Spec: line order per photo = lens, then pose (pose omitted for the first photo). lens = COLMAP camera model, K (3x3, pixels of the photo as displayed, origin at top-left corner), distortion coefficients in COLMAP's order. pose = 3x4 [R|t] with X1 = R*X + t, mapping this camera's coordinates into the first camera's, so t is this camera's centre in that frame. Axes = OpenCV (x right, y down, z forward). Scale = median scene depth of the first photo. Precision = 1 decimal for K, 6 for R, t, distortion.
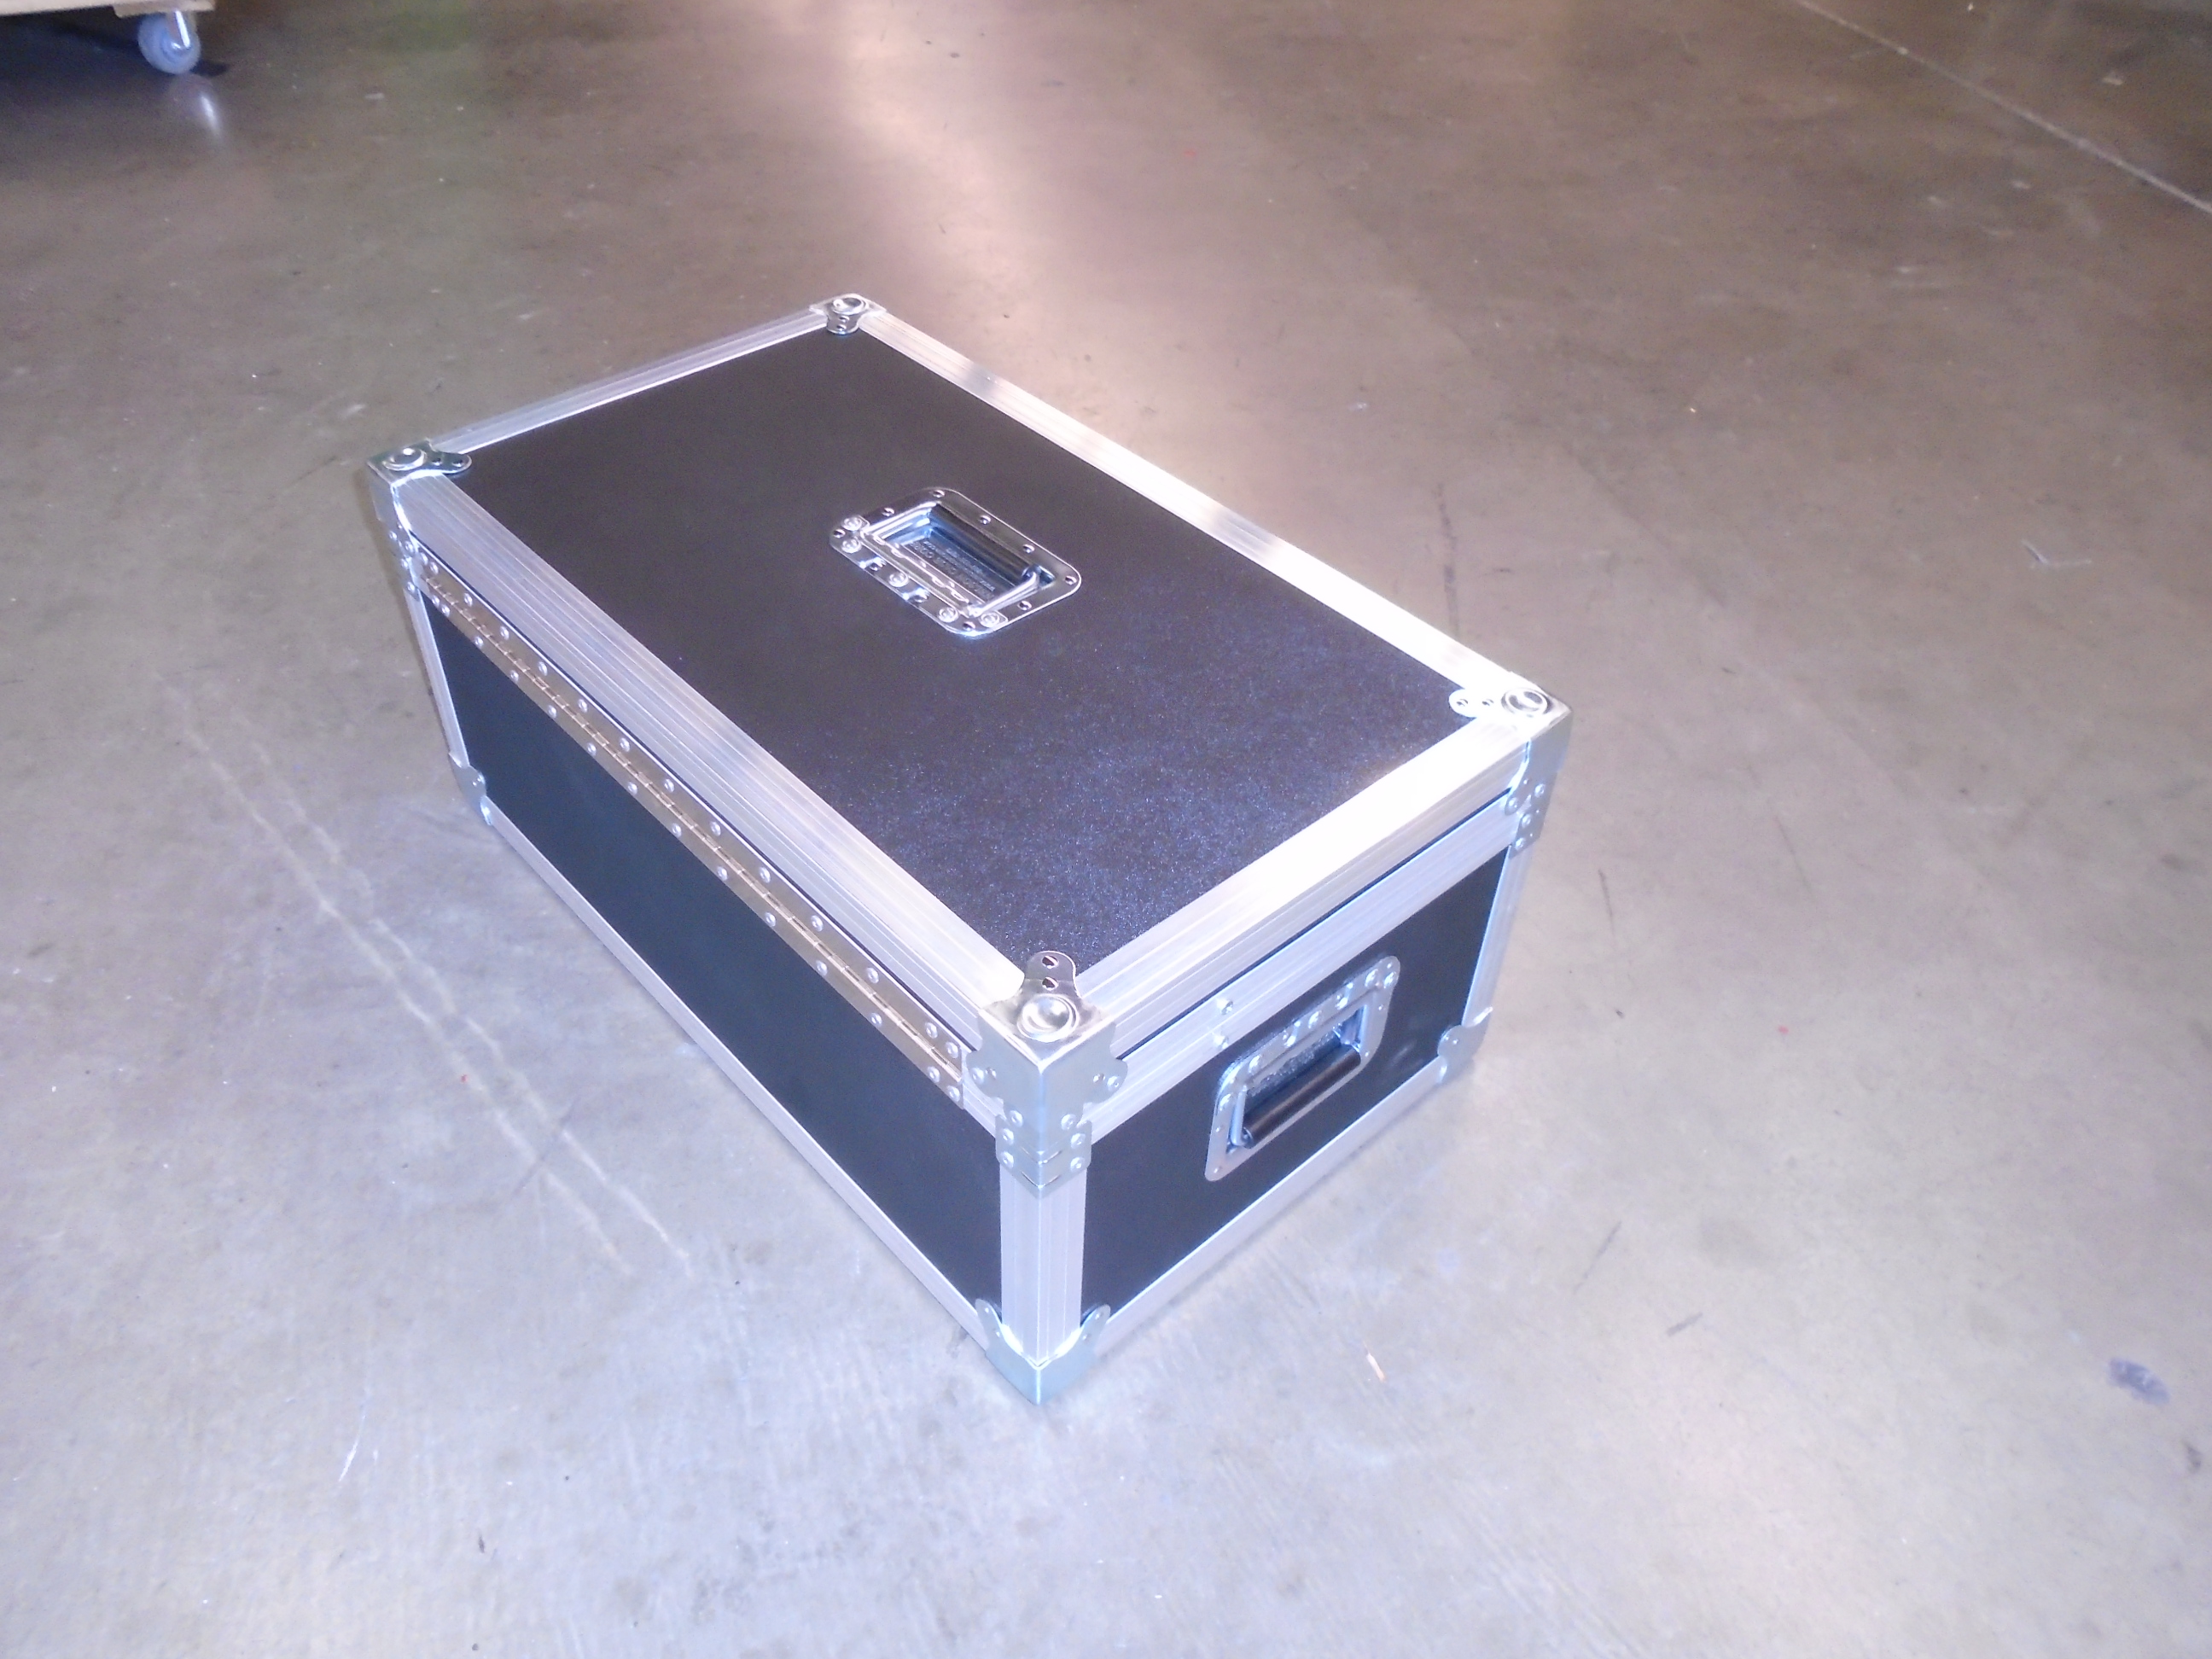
lens RADIAL K [[1707.2, 0, 1106.6], [0, 1707.2, 798.2], [0, 0, 1]] dist [-0.005337, 0.002116]
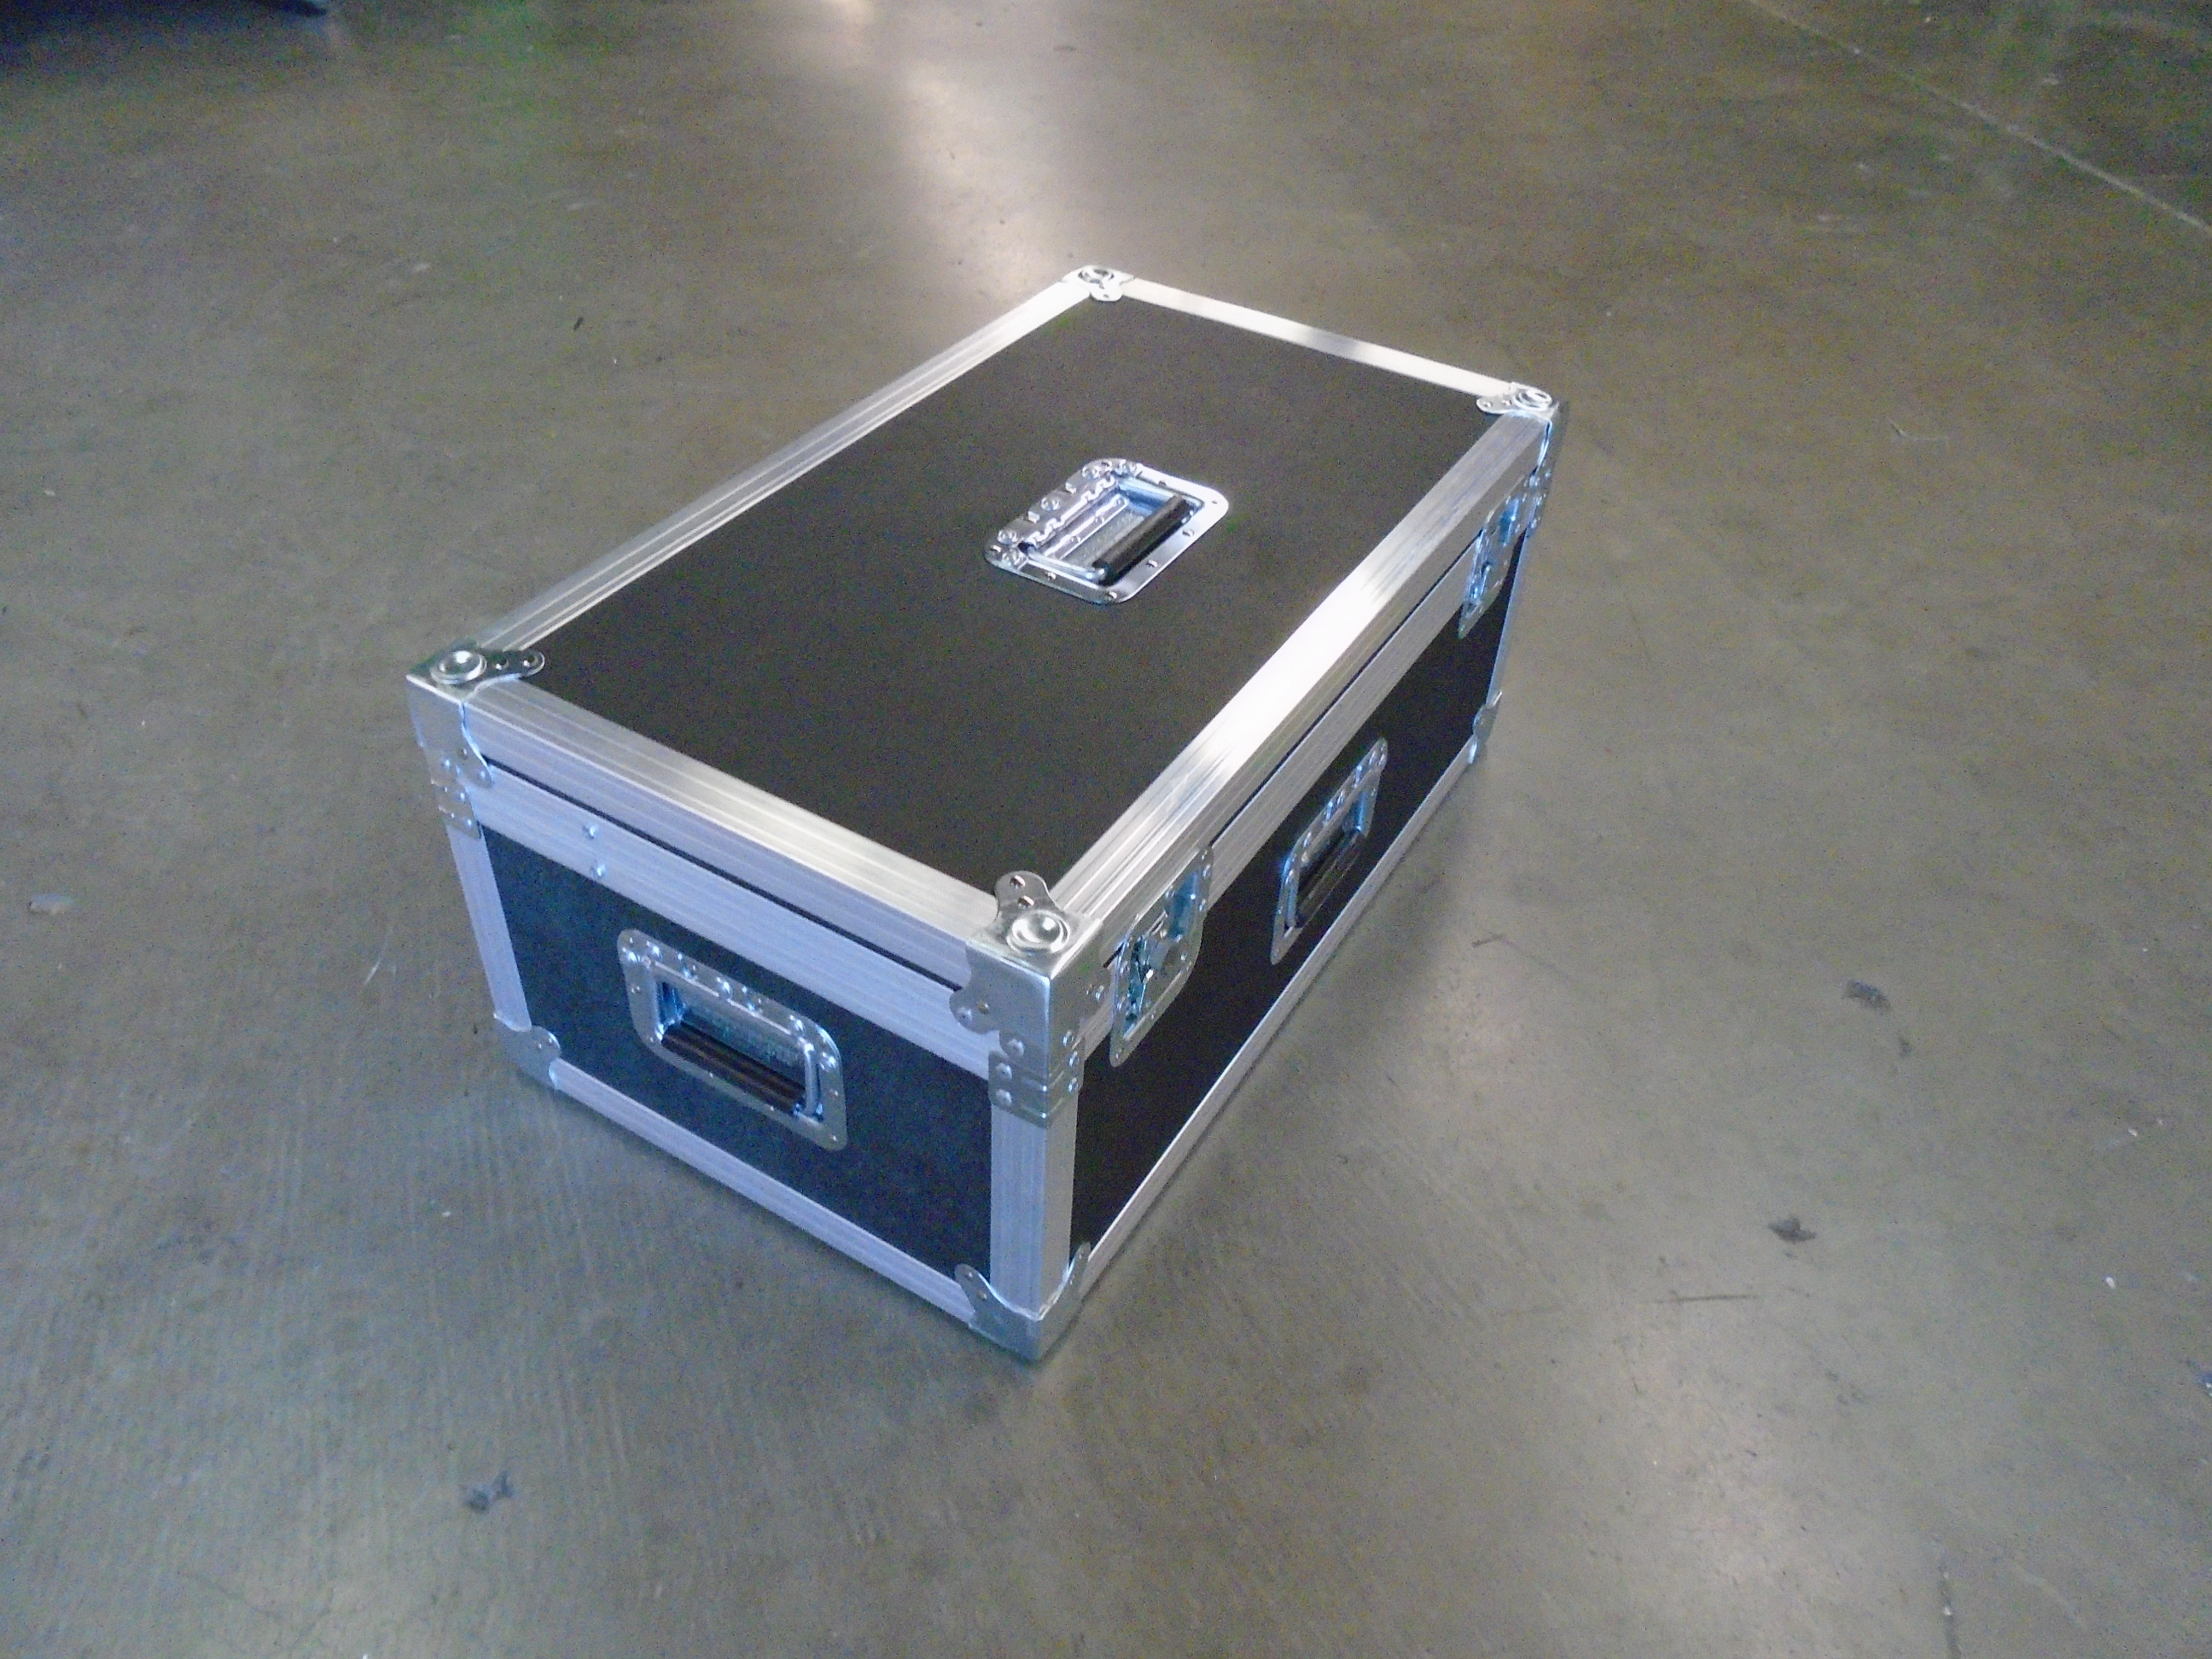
lens RADIAL K [[1707.2, 0, 1106.6], [0, 1707.2, 798.2], [0, 0, 1]] dist [-0.005337, 0.002116]
pose [[0.999073, 0.036486, -0.022866, 0.047098], [-0.037382, 0.998498, -0.040052, 0.130401], [0.021370, 0.040870, 0.998936, -0.096728]]
